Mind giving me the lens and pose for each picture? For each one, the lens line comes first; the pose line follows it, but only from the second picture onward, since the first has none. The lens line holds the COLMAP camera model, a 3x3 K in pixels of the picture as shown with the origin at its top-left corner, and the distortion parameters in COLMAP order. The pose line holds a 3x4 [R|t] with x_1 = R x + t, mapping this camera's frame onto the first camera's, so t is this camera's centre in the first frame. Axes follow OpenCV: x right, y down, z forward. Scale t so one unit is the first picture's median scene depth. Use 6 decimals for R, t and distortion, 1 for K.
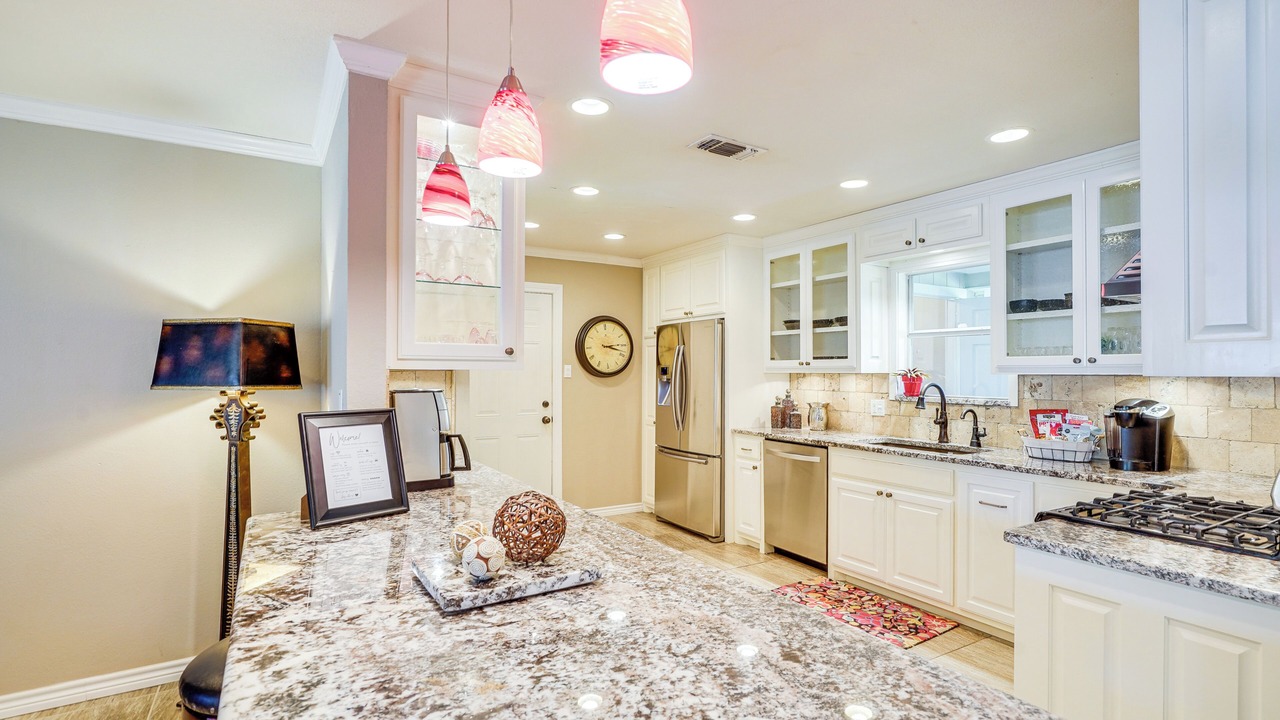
lens RADIAL K [[602.3, 0, 644.8], [0, 602.3, 365.0], [0, 0, 1]] dist [0.000714, 0.001208]
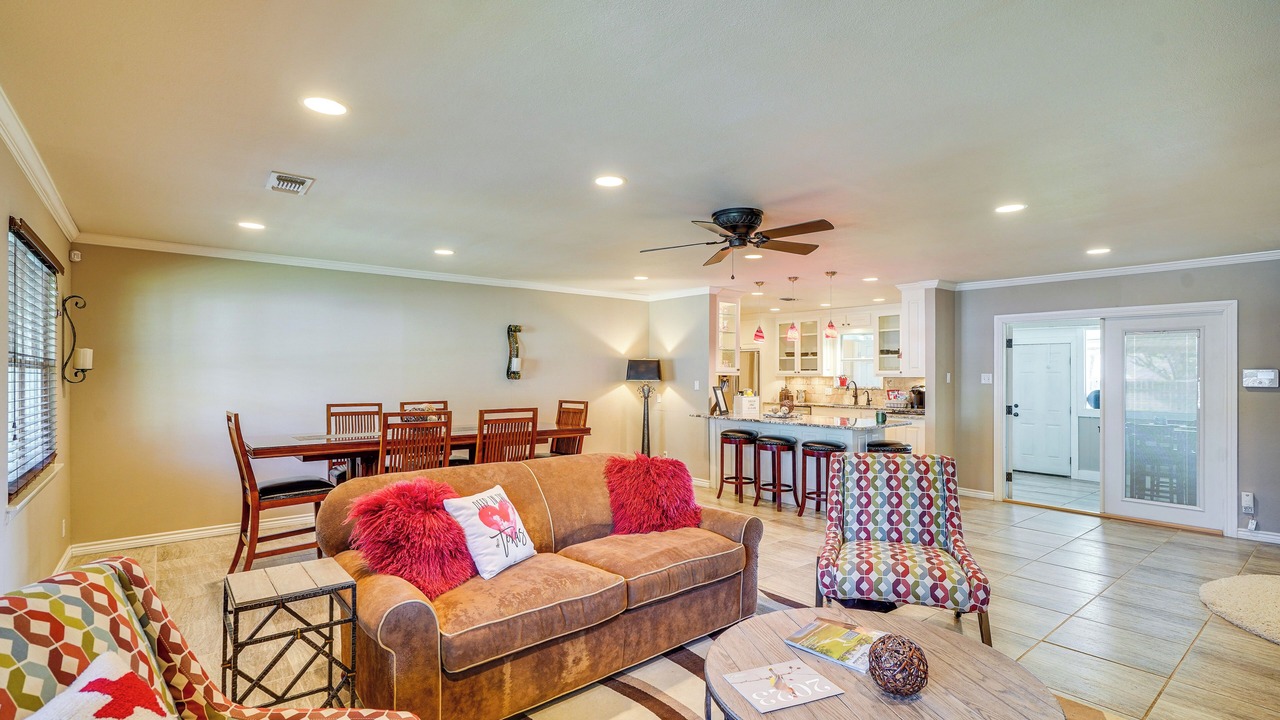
lens RADIAL K [[602.3, 0, 643.3], [0, 602.3, 367.6], [0, 0, 1]] dist [0.000714, 0.001208]
pose [[0.988119, 0.005133, 0.153604, -0.780954], [-0.004584, 0.999982, -0.003928, -0.010884], [-0.153622, 0.003177, 0.988125, -1.369198]]
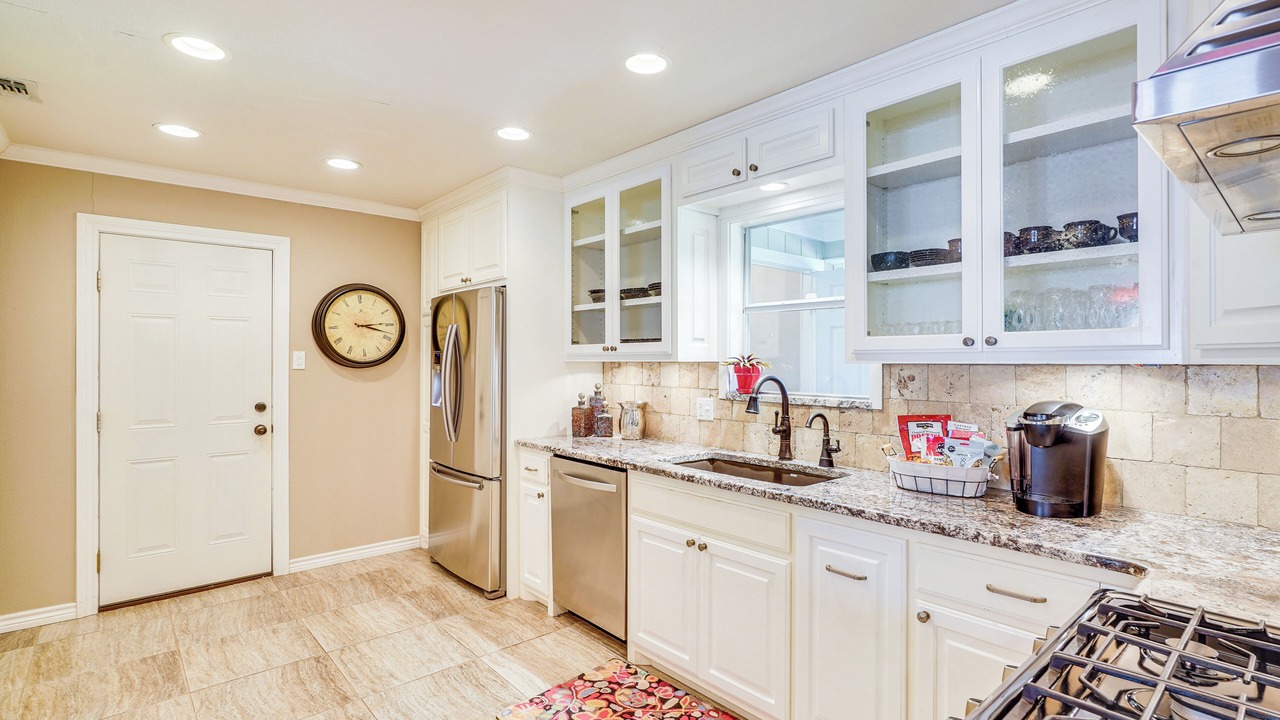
lens RADIAL K [[602.3, 0, 633.0], [0, 602.3, 355.8], [0, 0, 1]] dist [0.000714, 0.001208]
pose [[0.986075, -0.000367, 0.166304, 0.207569], [-0.000214, 0.999994, 0.003472, 0.004236], [-0.166304, -0.003459, 0.986068, 0.341816]]
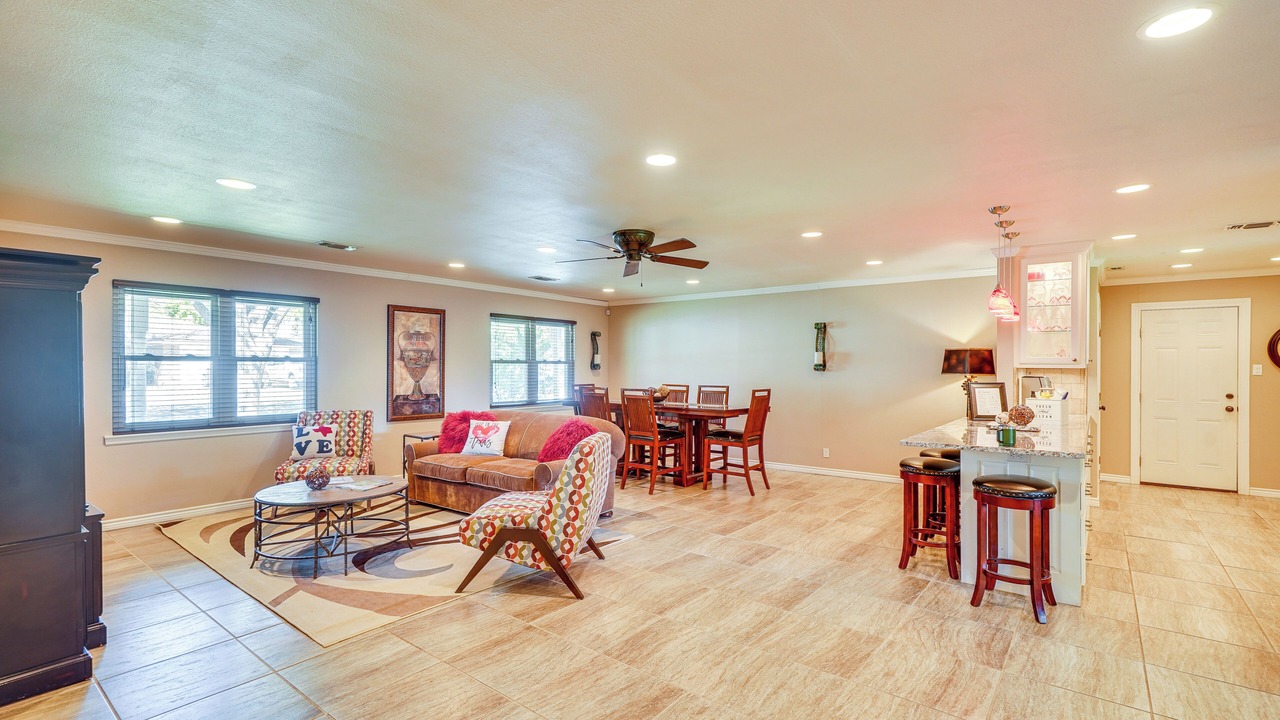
lens RADIAL K [[587.1, 0, 641.6], [0, 587.1, 366.4], [0, 0, 1]] dist [-0.001650, -0.000060]
pose [[0.352118, 0.001051, -0.935955, 0.756739], [0.004059, 0.999988, 0.002650, -0.005587], [0.935947, -0.004732, 0.352109, -0.769214]]
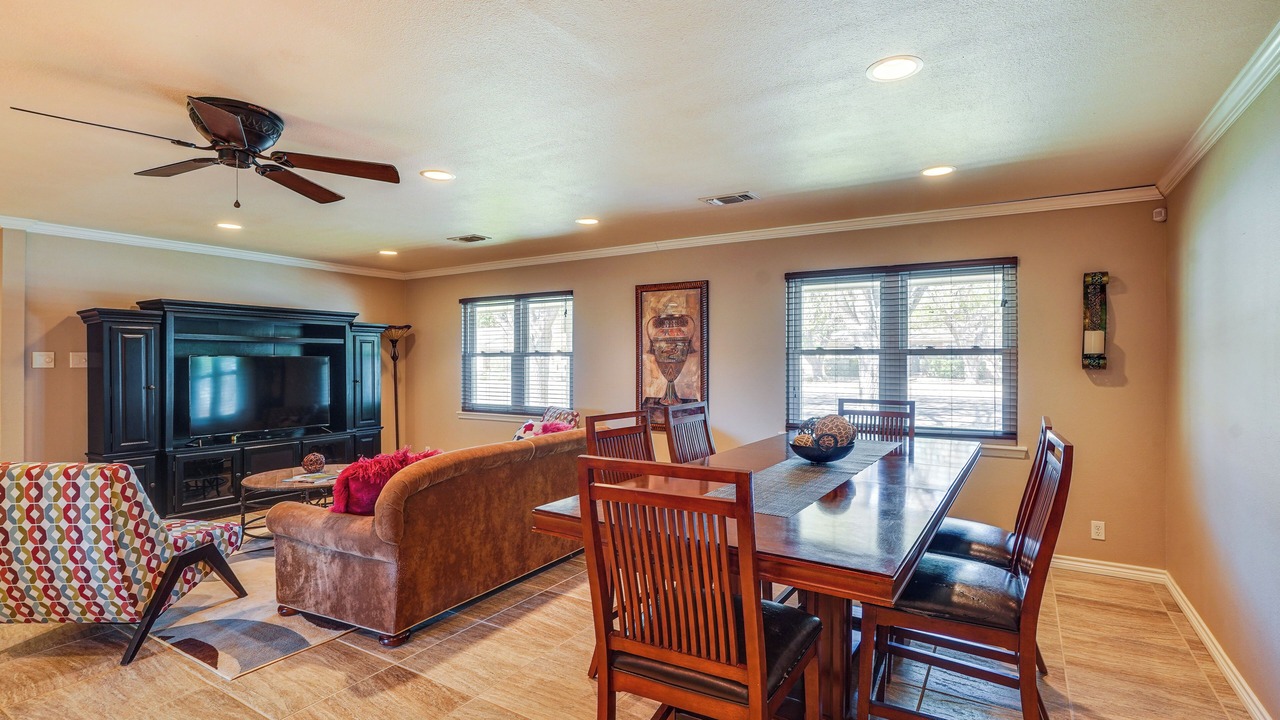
lens RADIAL K [[602.3, 0, 652.4], [0, 602.3, 362.9], [0, 0, 1]] dist [0.000714, 0.001208]
pose [[-0.884906, 0.004313, -0.465750, -0.528809], [0.005347, 0.999985, -0.000898, 0.001898], [0.465739, -0.003286, -0.884916, 0.487756]]
